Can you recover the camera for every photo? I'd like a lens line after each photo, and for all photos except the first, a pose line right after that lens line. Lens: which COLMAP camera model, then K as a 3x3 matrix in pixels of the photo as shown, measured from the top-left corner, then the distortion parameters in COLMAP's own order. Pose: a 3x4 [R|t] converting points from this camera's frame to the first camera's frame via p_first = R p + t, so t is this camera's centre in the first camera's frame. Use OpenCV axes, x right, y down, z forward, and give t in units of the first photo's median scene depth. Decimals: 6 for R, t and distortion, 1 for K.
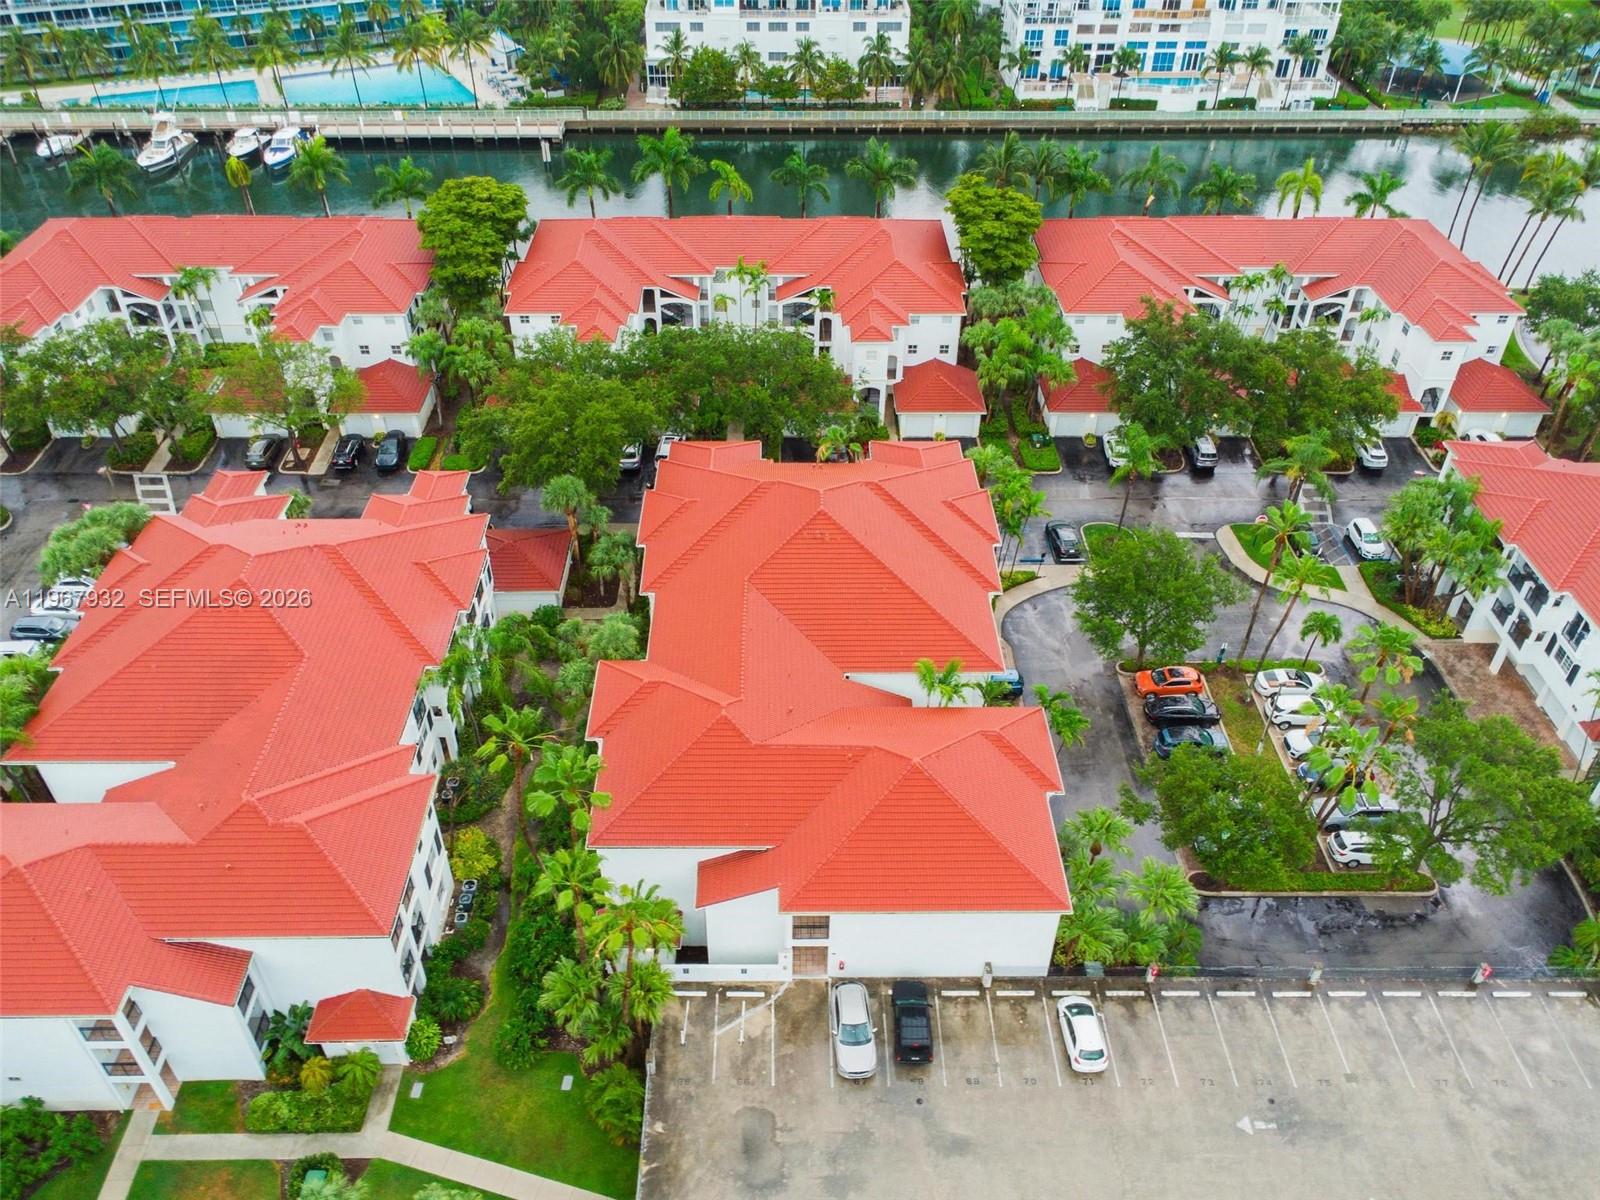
lens RADIAL K [[1185.4, 0, 803.4], [0, 1185.4, 615.8], [0, 0, 1]] dist [0.007549, -0.001601]
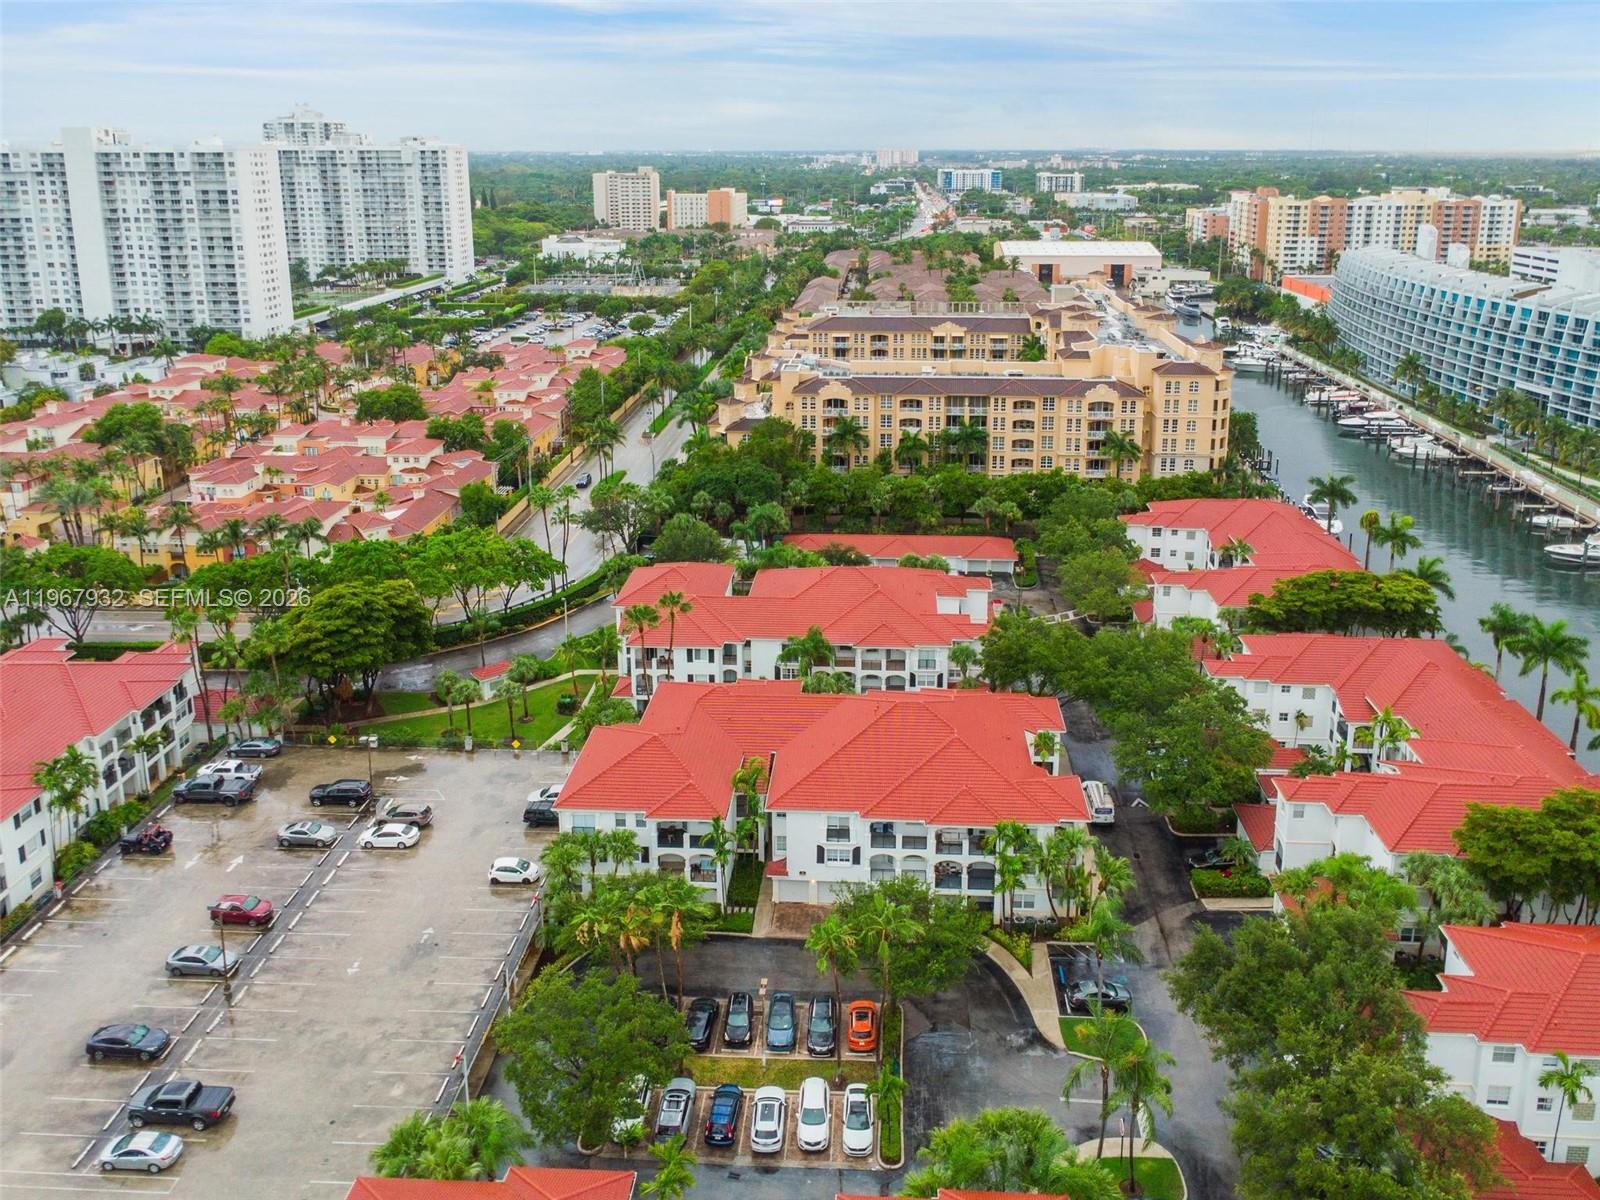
lens RADIAL K [[1180.9, 0, 834.2], [0, 1180.9, 597.8], [0, 0, 1]] dist [0.039742, -0.043337]
pose [[-0.066773, 0.360266, -0.930457, 0.533442], [-0.646648, 0.694558, 0.315334, -0.241495], [0.759860, 0.622734, 0.186588, 0.263028]]
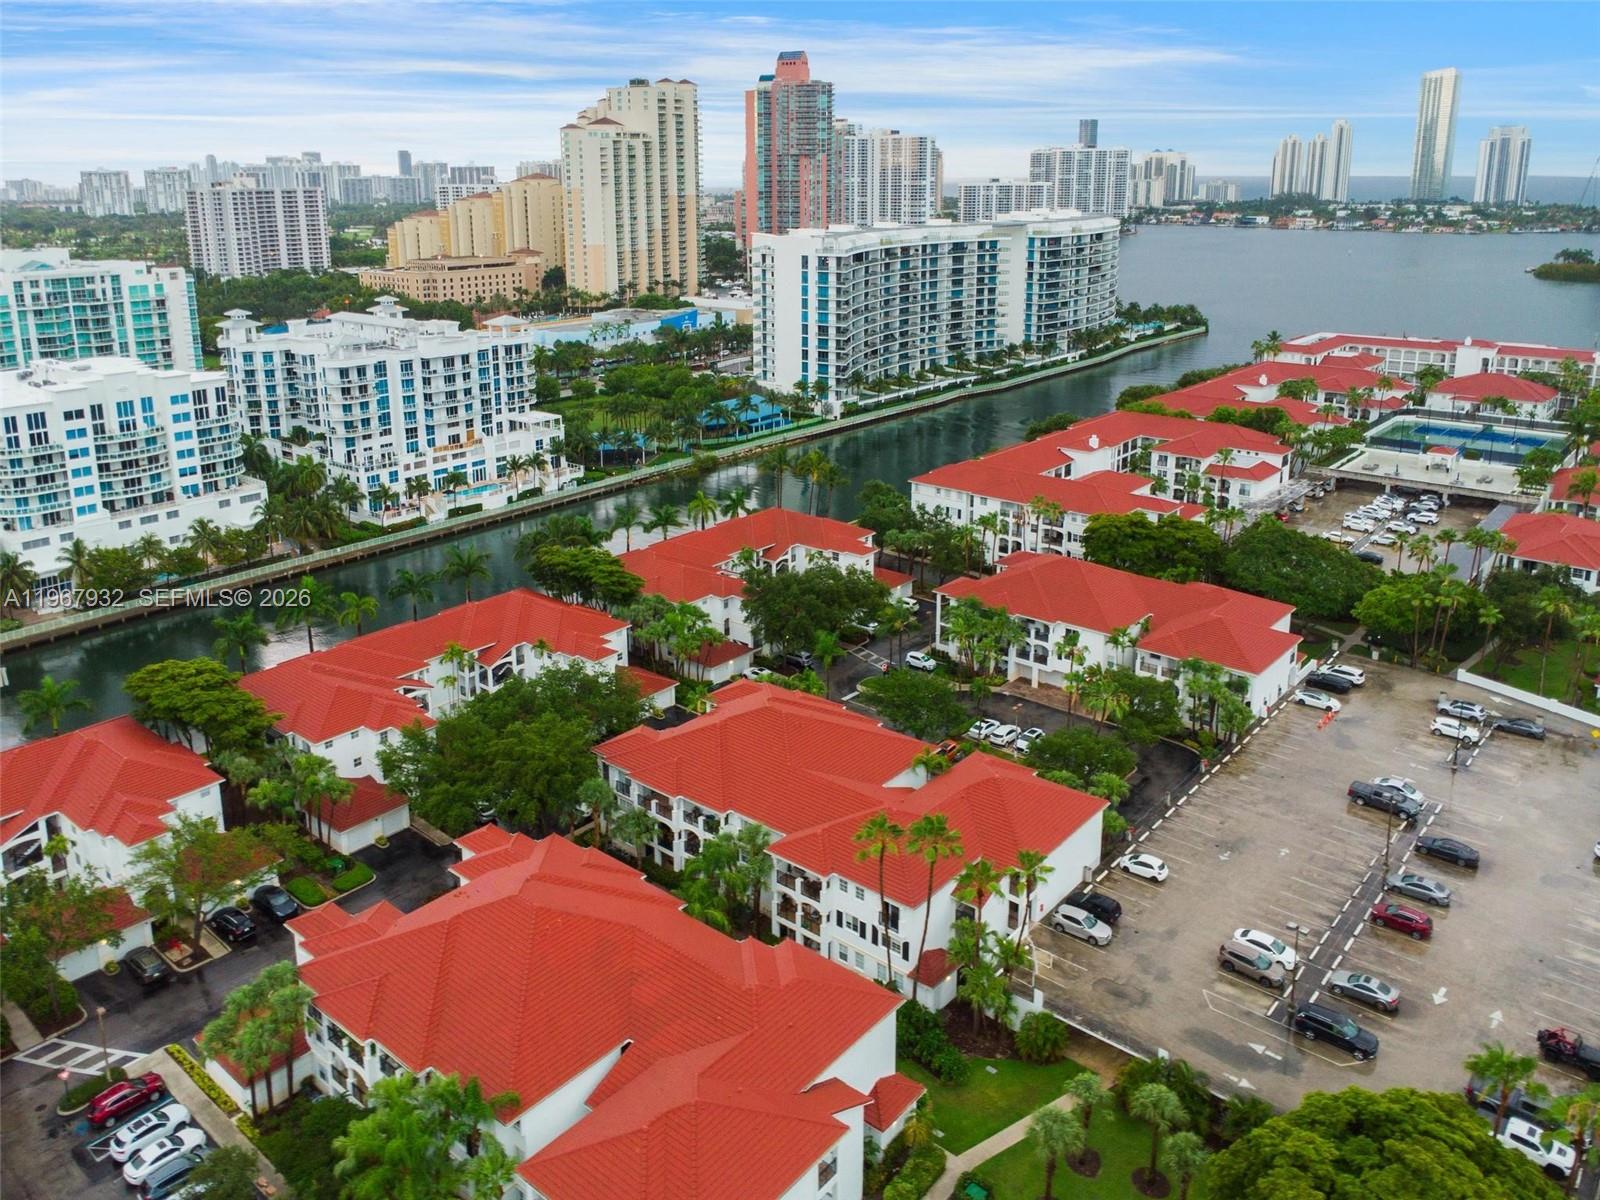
lens RADIAL K [[1152.8, 0, 800.0], [0, 1152.8, 600.0], [0, 0, 1]] dist [-0.006568, -0.000234]
pose [[0.652068, -0.268926, 0.708863, -0.400346], [0.498924, 0.856204, -0.134126, -0.003386], [-0.570861, 0.441128, 0.692476, -0.018827]]
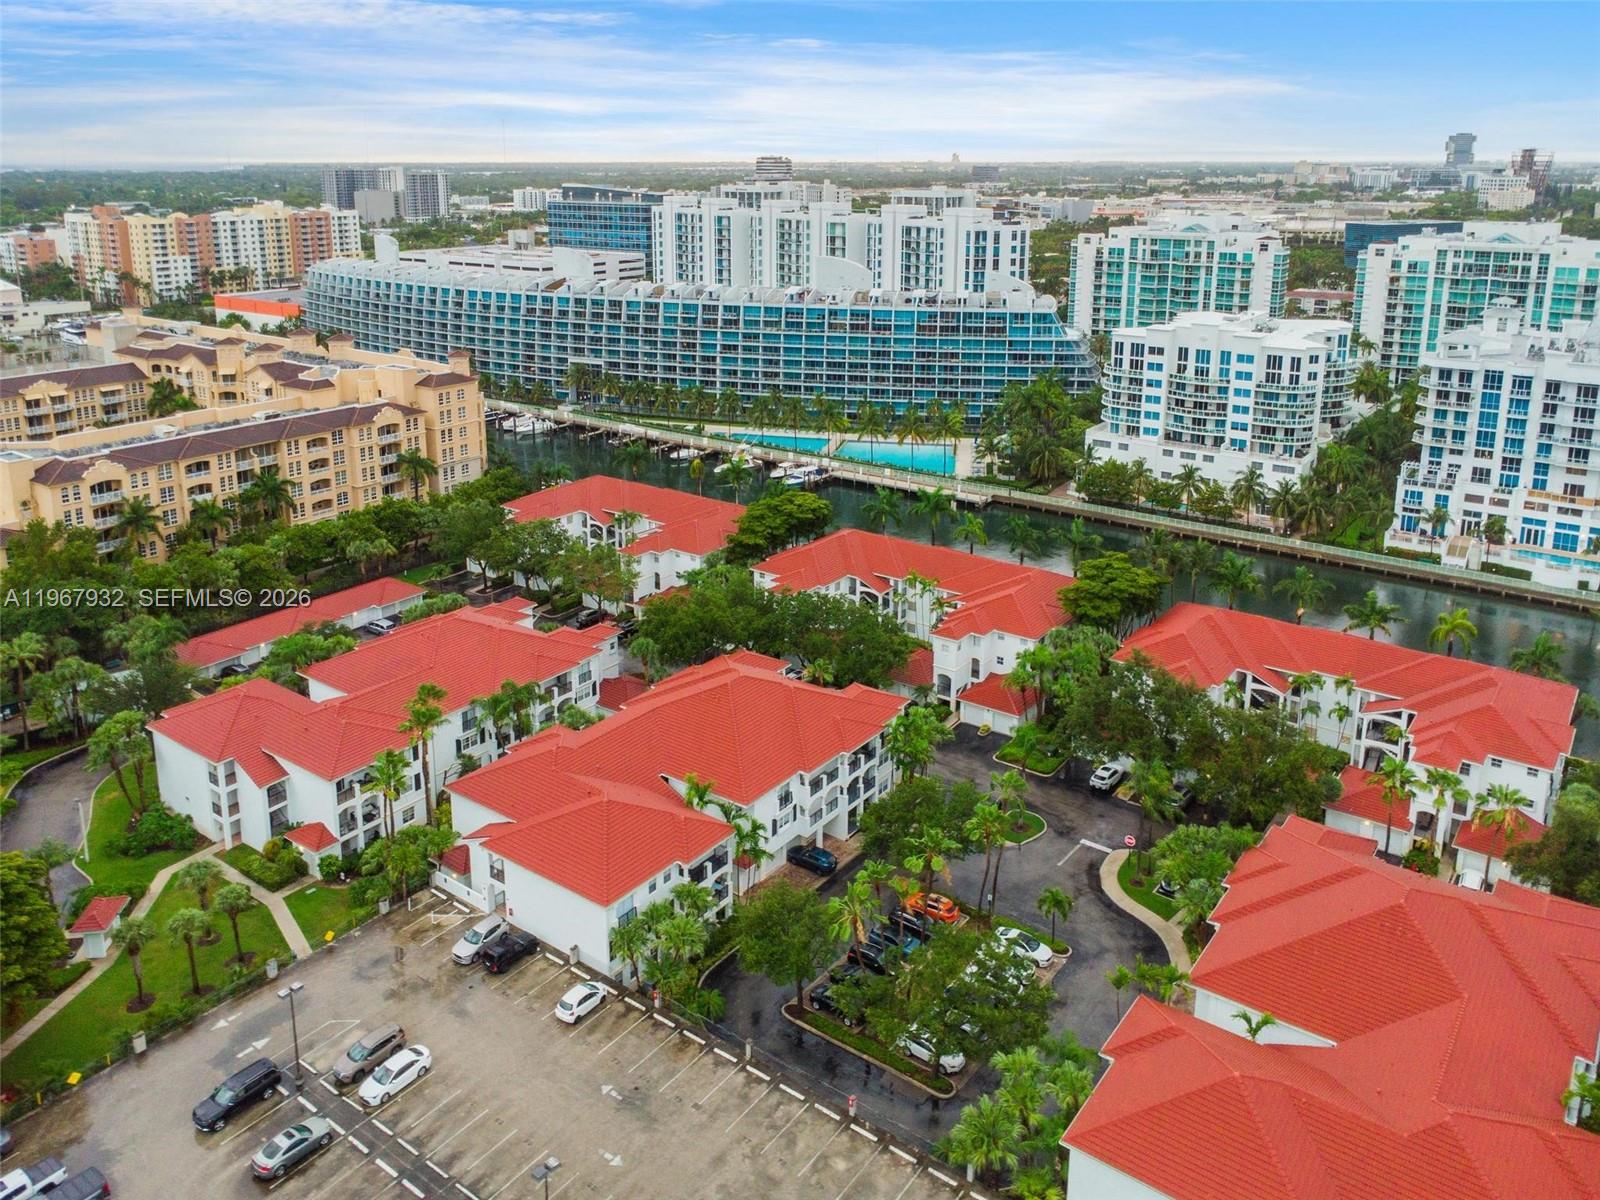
lens RADIAL K [[1180.9, 0, 834.2], [0, 1180.9, 597.8], [0, 0, 1]] dist [0.039742, -0.043337]
pose [[0.806811, 0.207898, -0.553023, 0.393065], [-0.382059, 0.897578, -0.219964, 0.035936], [0.450651, 0.388756, 0.803606, -0.073759]]
